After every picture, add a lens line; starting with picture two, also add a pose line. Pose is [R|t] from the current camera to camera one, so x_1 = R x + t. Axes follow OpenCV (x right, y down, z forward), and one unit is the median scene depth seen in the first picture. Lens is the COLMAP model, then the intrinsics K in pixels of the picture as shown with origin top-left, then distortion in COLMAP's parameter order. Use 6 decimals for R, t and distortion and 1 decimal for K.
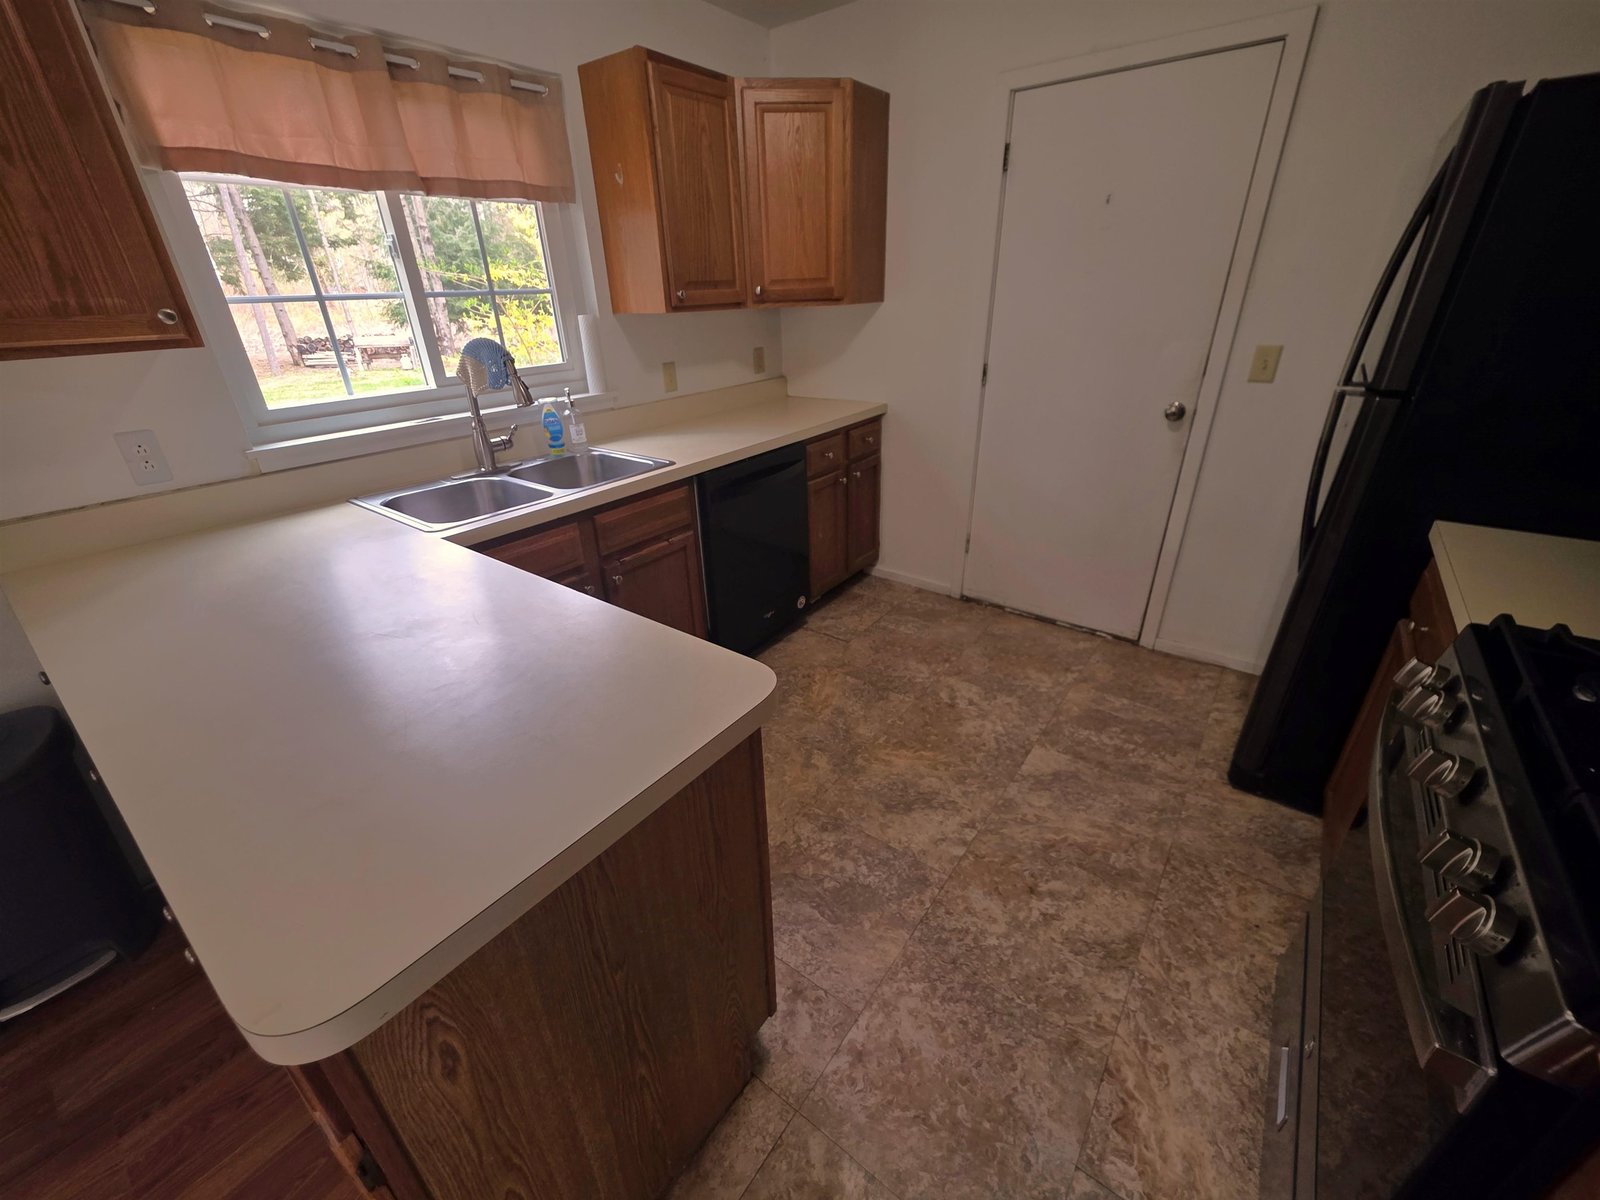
lens RADIAL K [[638.6, 0, 796.1], [0, 638.6, 602.3], [0, 0, 1]] dist [0.004043, -0.000885]
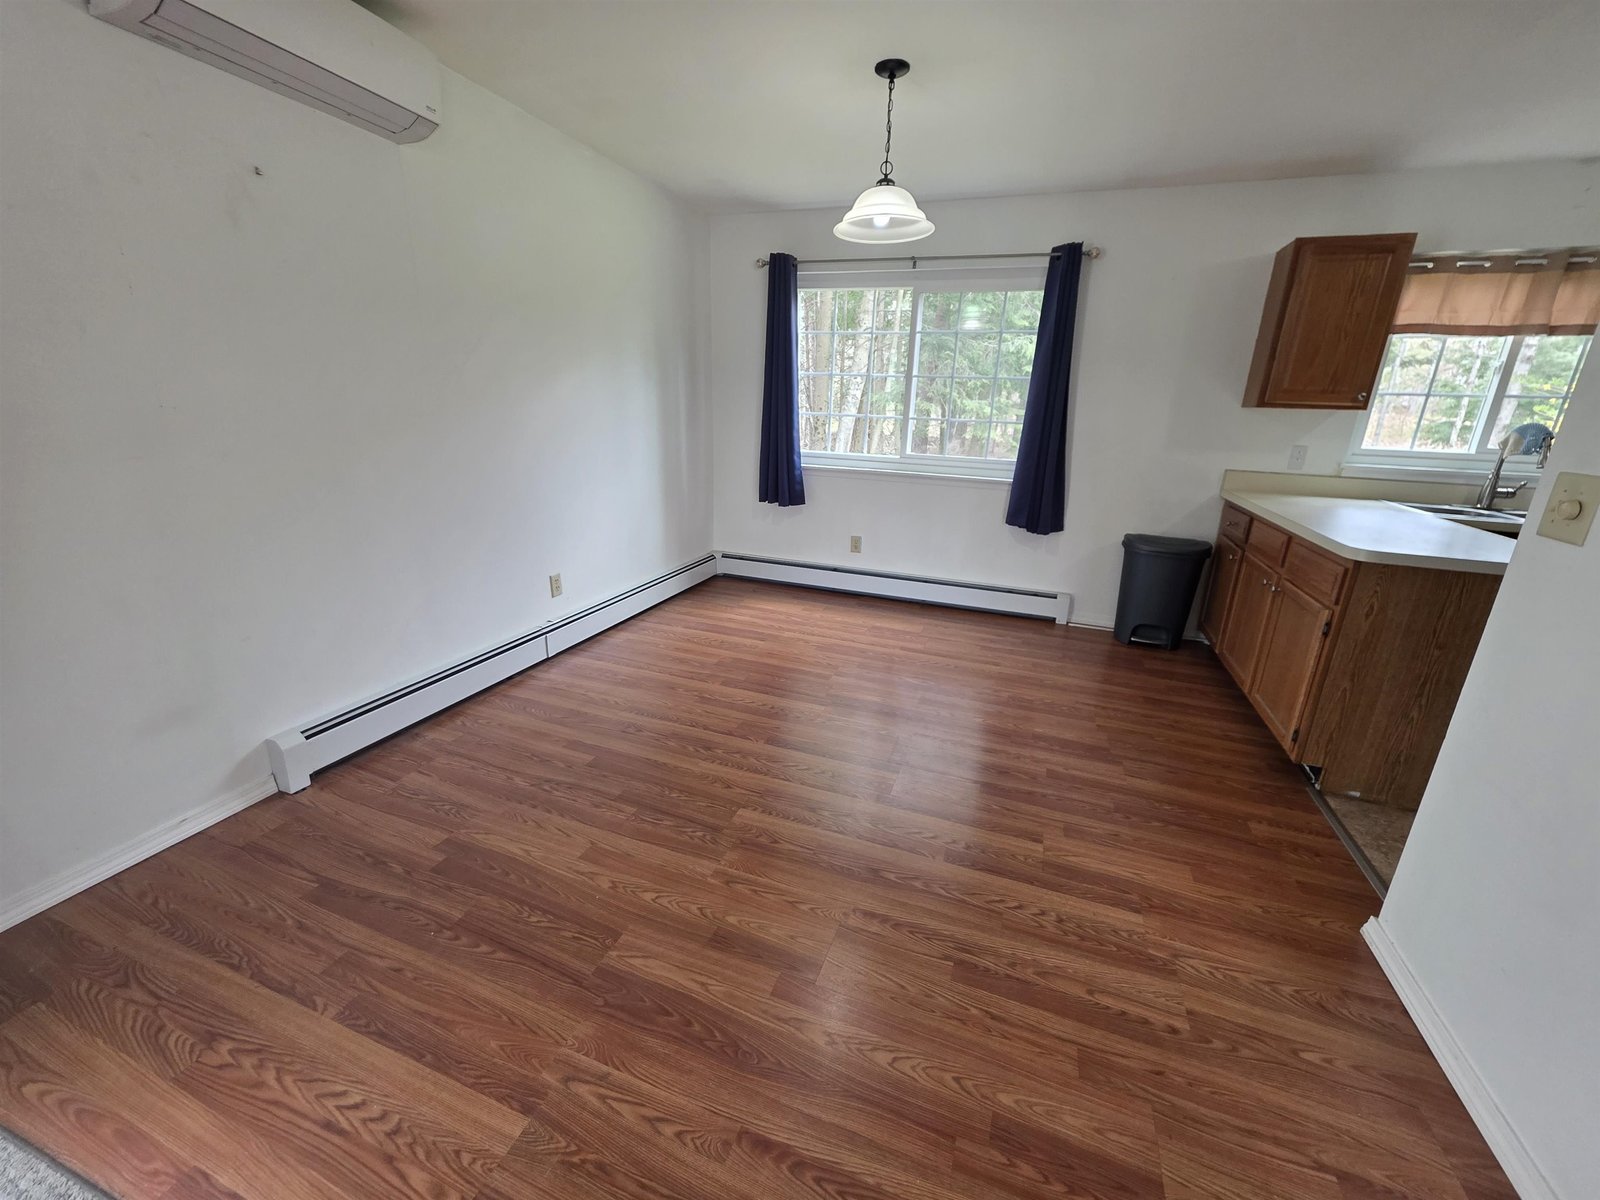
lens RADIAL K [[638.6, 0, 796.5], [0, 638.6, 597.9], [0, 0, 1]] dist [0.004043, -0.000885]
pose [[0.285807, 0.320277, -0.903181, 0.549626], [-0.460966, 0.872239, 0.163434, 0.542592], [0.840134, 0.369625, 0.396929, -0.984162]]
